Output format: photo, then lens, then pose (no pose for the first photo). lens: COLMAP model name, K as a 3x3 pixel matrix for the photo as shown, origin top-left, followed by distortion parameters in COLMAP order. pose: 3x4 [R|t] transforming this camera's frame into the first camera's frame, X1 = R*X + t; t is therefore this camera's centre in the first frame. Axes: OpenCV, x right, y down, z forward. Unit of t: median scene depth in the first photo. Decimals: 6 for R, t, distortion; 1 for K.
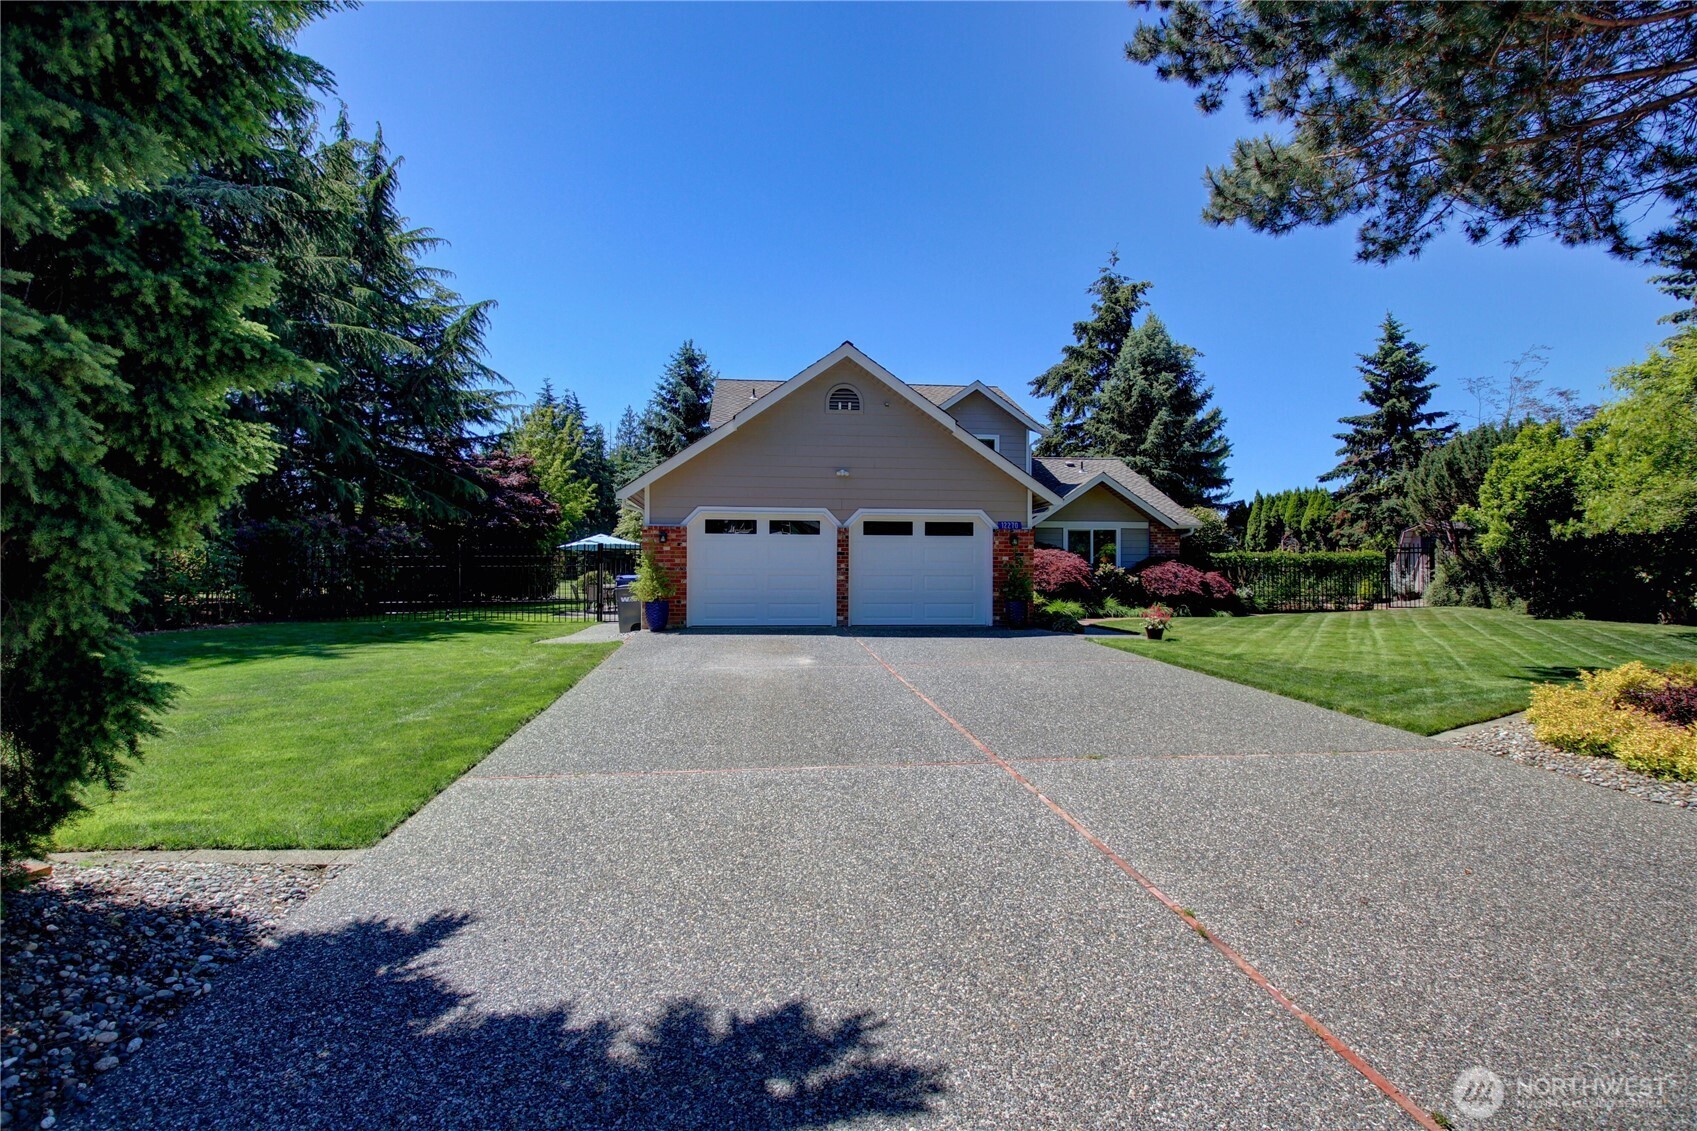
lens RADIAL K [[796.6, 0, 848.5], [0, 796.6, 565.5], [0, 0, 1]] dist [-0.000356, -0.001134]
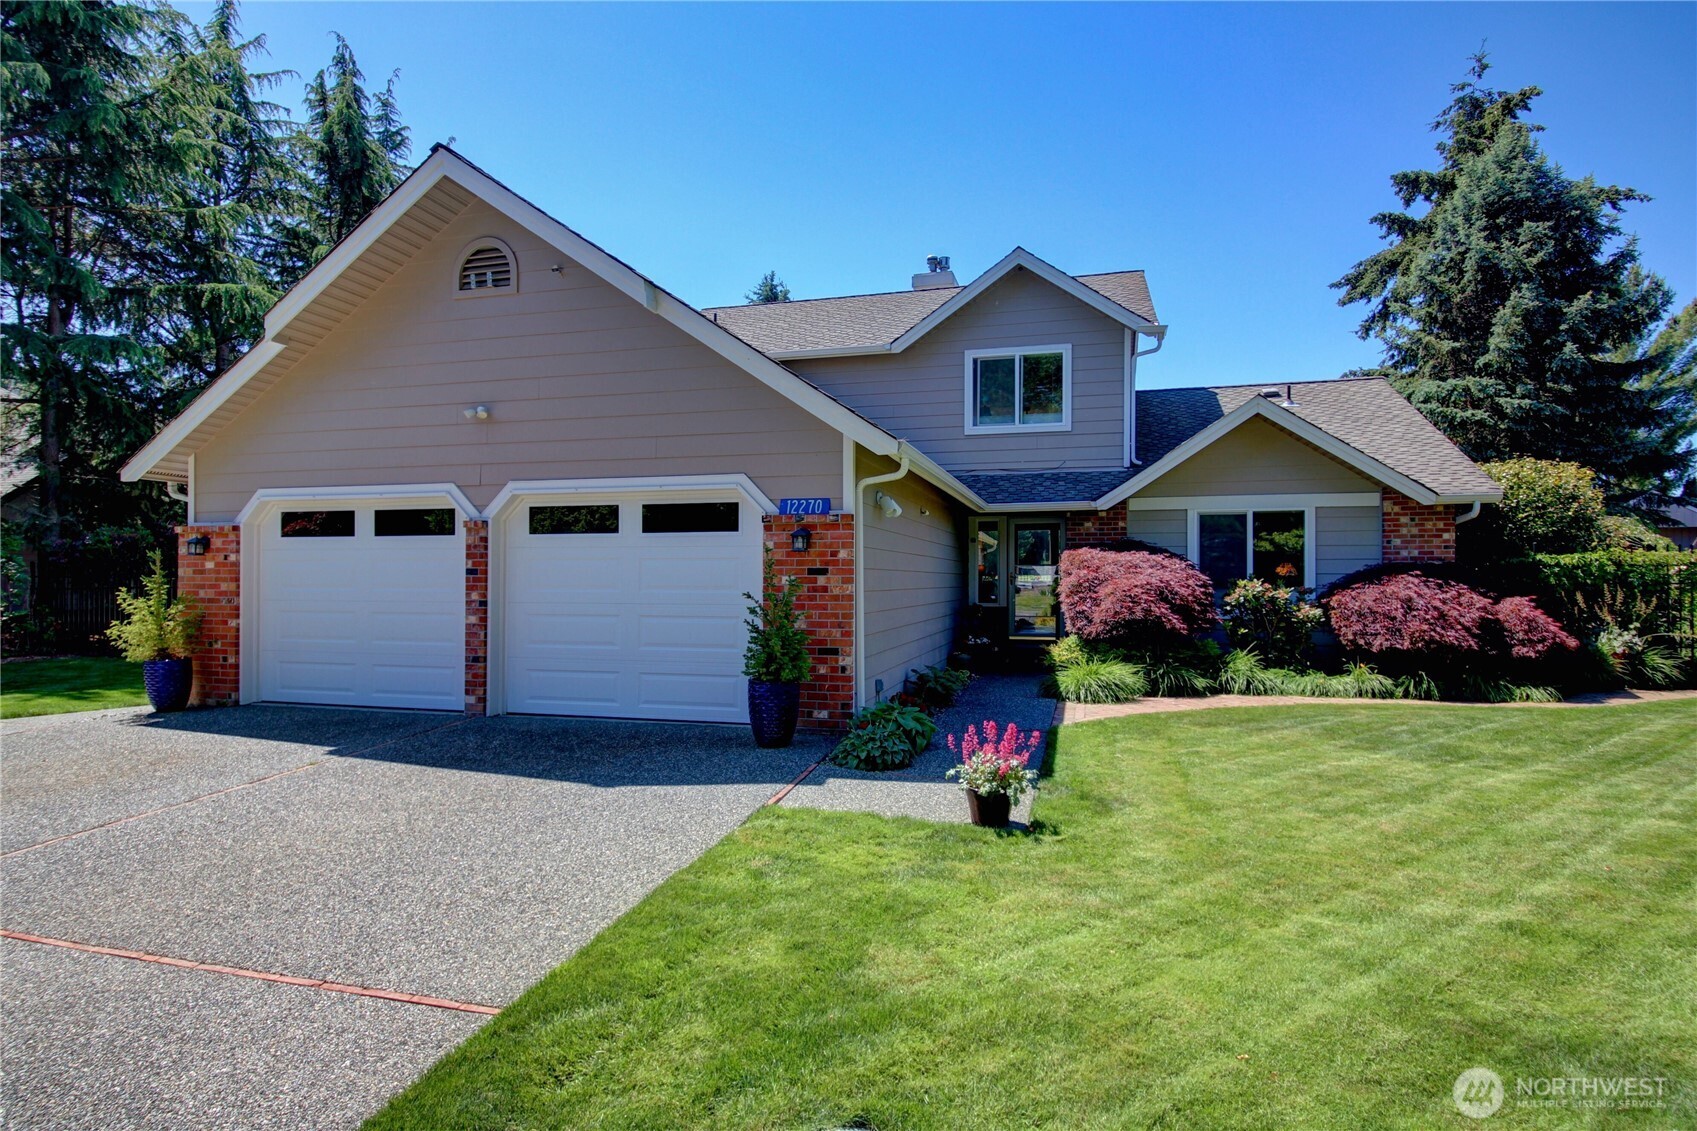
lens RADIAL K [[910.8, 0, 848.5], [0, 910.8, 565.5], [0, 0, 1]] dist [0.051190, -0.060181]
pose [[0.931277, -0.006601, -0.364251, 0.299254], [0.006128, 0.999978, -0.002453, -0.011295], [0.364259, 0.000052, 0.931298, 0.382765]]
